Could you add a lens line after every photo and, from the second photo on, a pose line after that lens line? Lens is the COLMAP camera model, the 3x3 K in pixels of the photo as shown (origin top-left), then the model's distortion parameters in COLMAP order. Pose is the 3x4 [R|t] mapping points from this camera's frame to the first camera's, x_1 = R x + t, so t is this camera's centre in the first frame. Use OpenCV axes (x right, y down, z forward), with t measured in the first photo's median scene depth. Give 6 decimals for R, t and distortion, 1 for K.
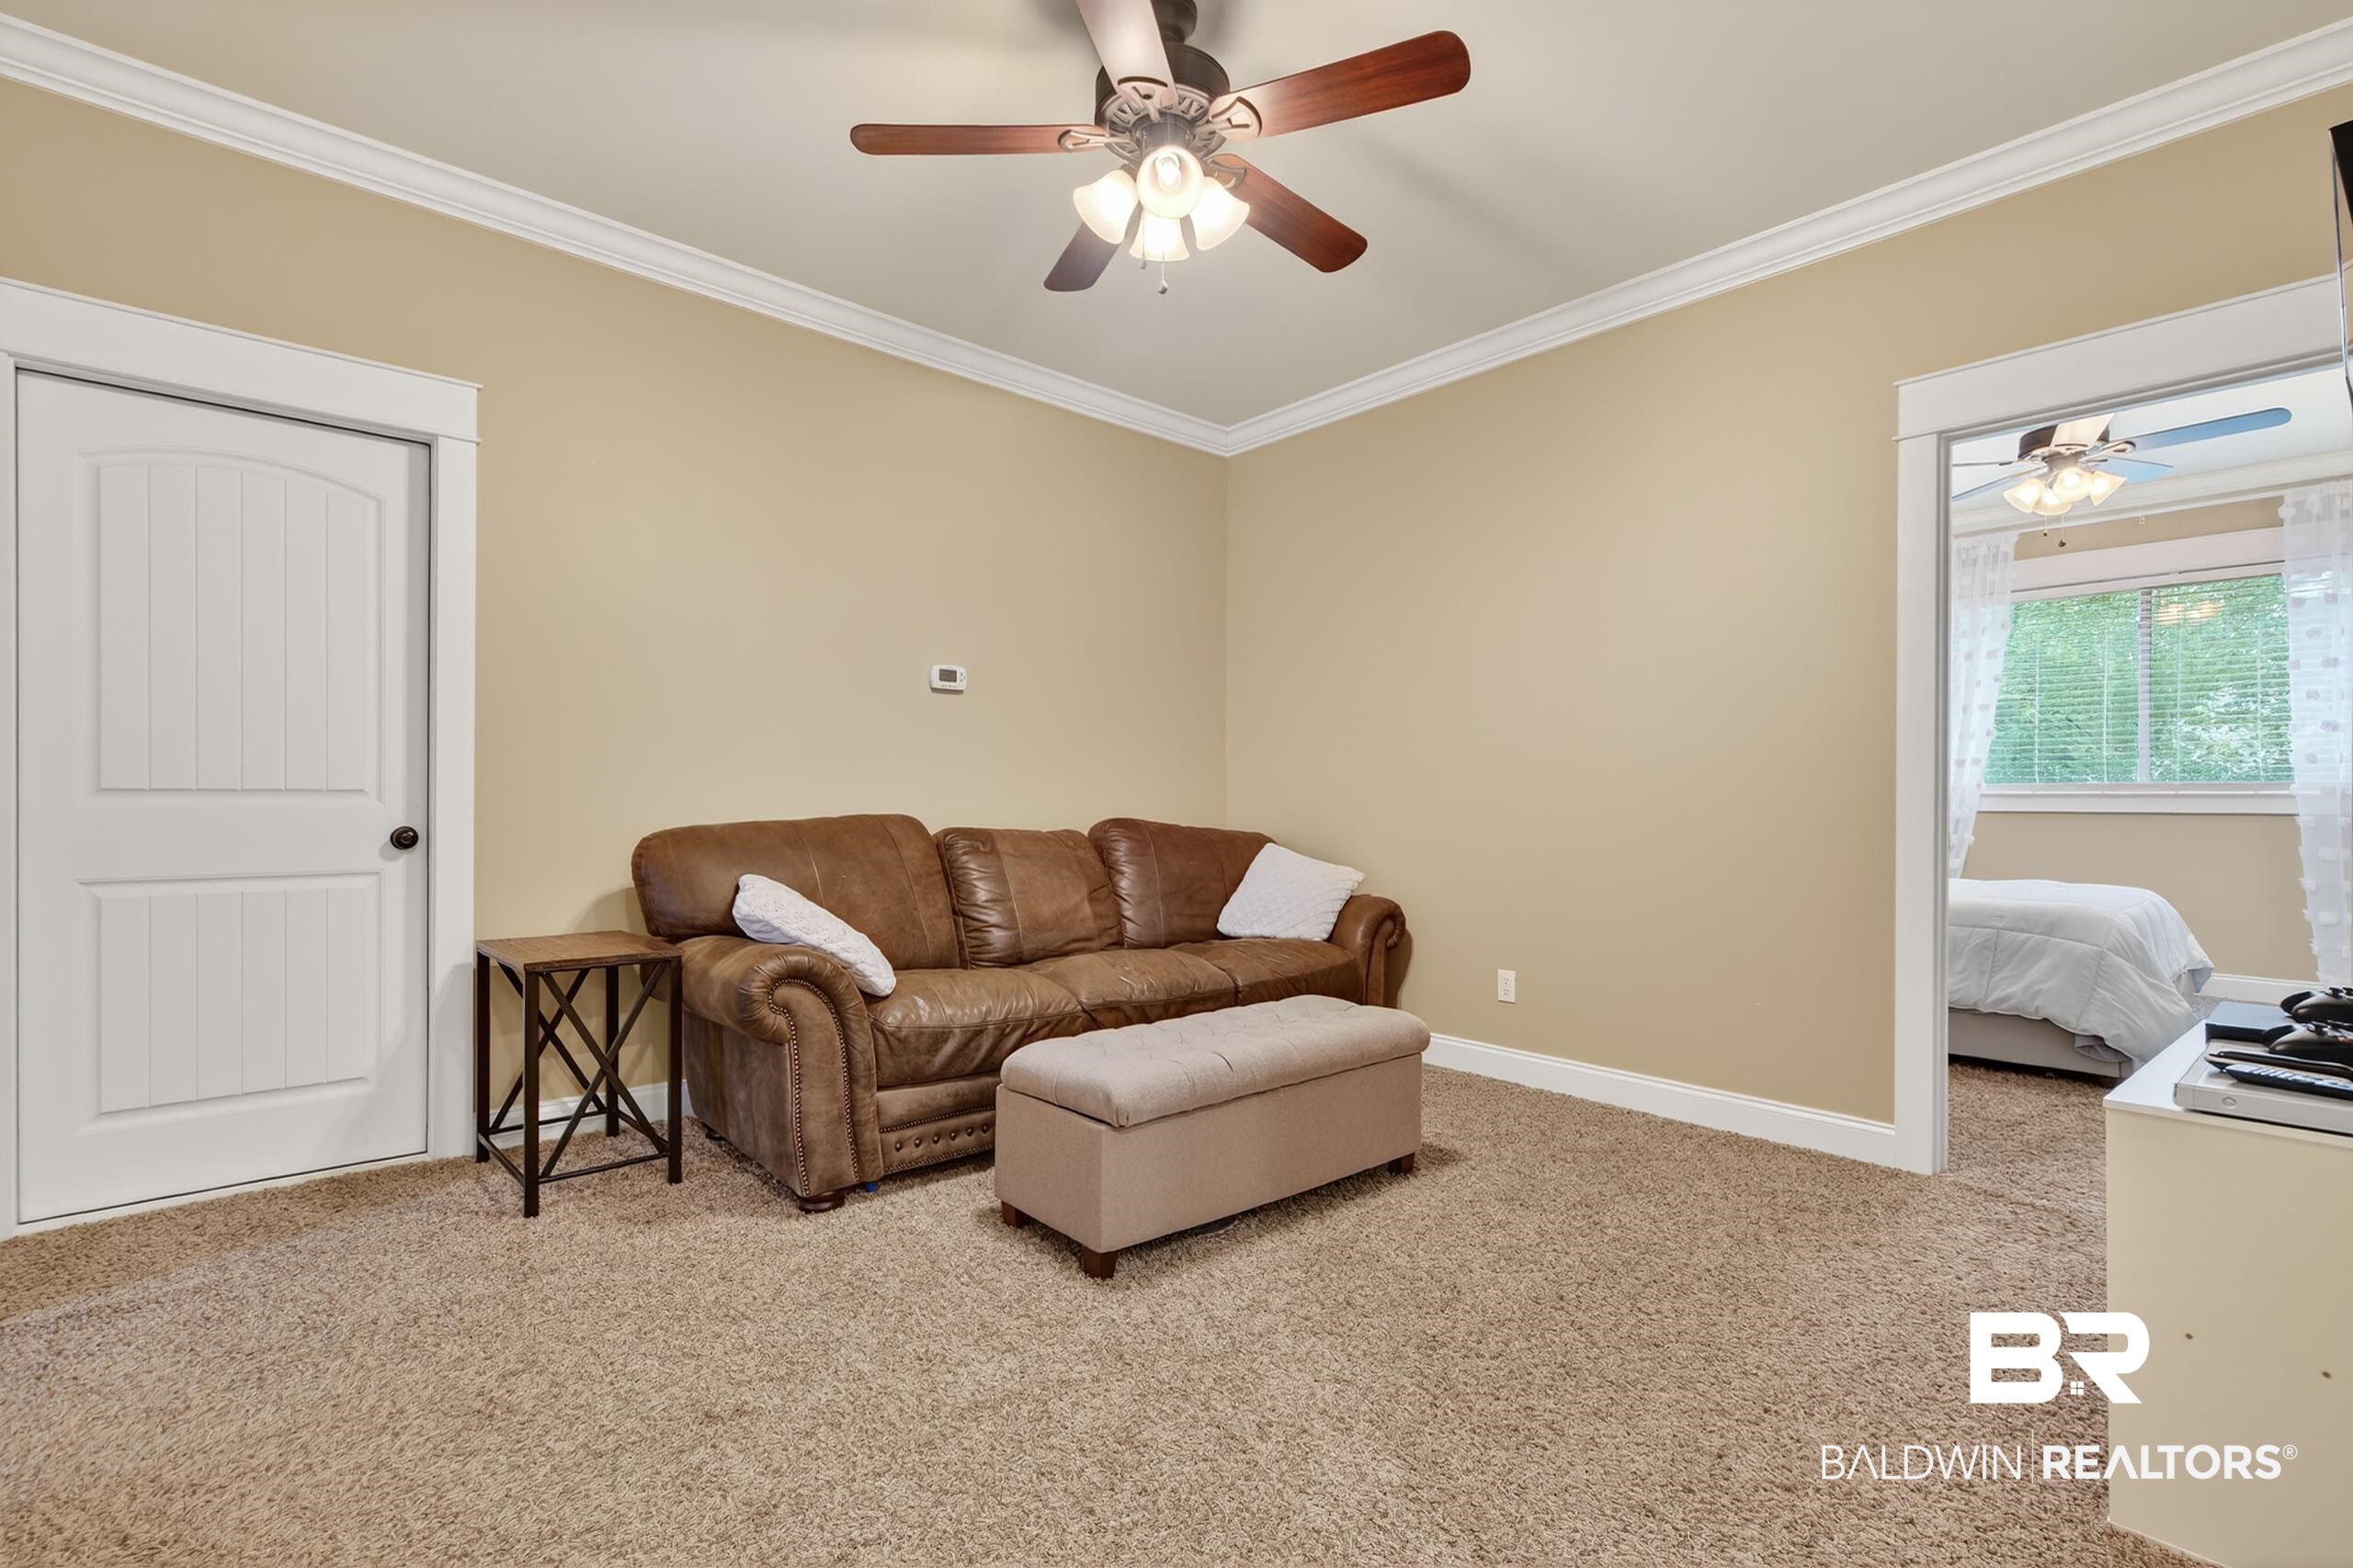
lens RADIAL K [[1073.7, 0, 1178.5], [0, 1073.7, 801.2], [0, 0, 1]] dist [-0.001068, -0.001302]
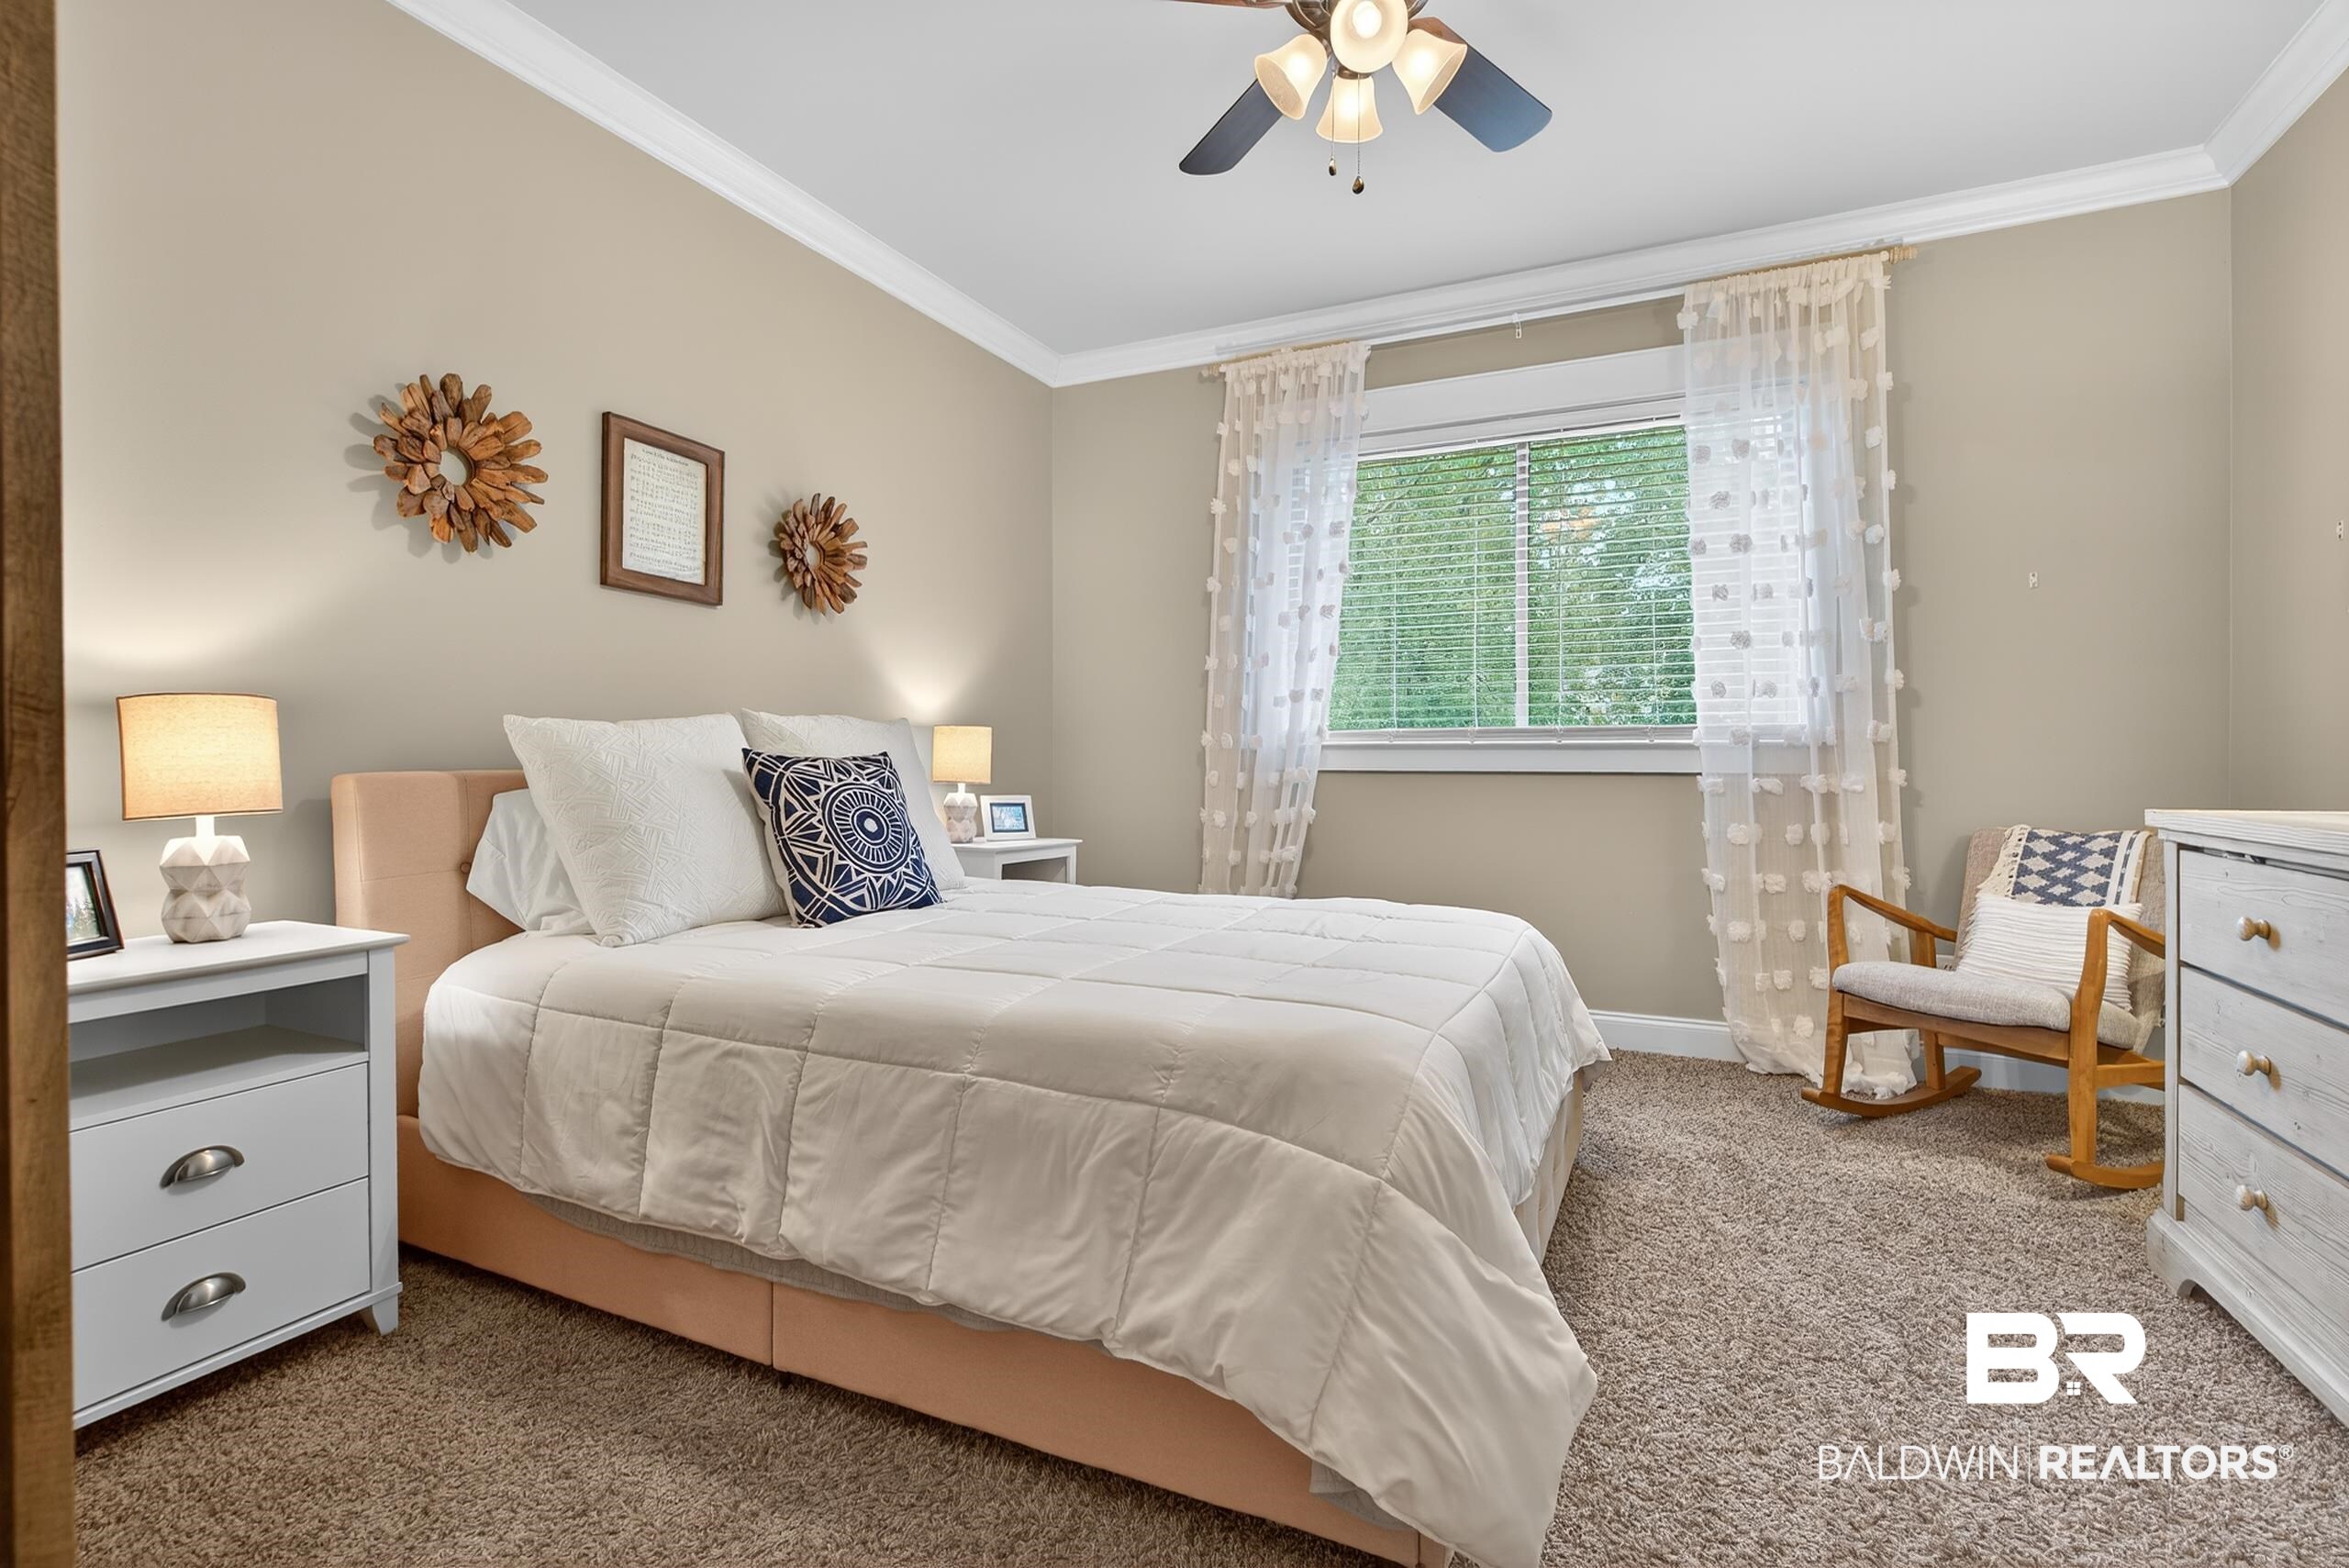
lens RADIAL K [[1071.8, 0, 1171.7], [0, 1071.8, 764.1], [0, 0, 1]] dist [-0.001068, -0.001302]
pose [[0.921266, -0.003471, 0.388919, 0.484752], [0.003072, 0.999994, 0.001648, 0.004309], [-0.388922, -0.000324, 0.921271, 0.516474]]
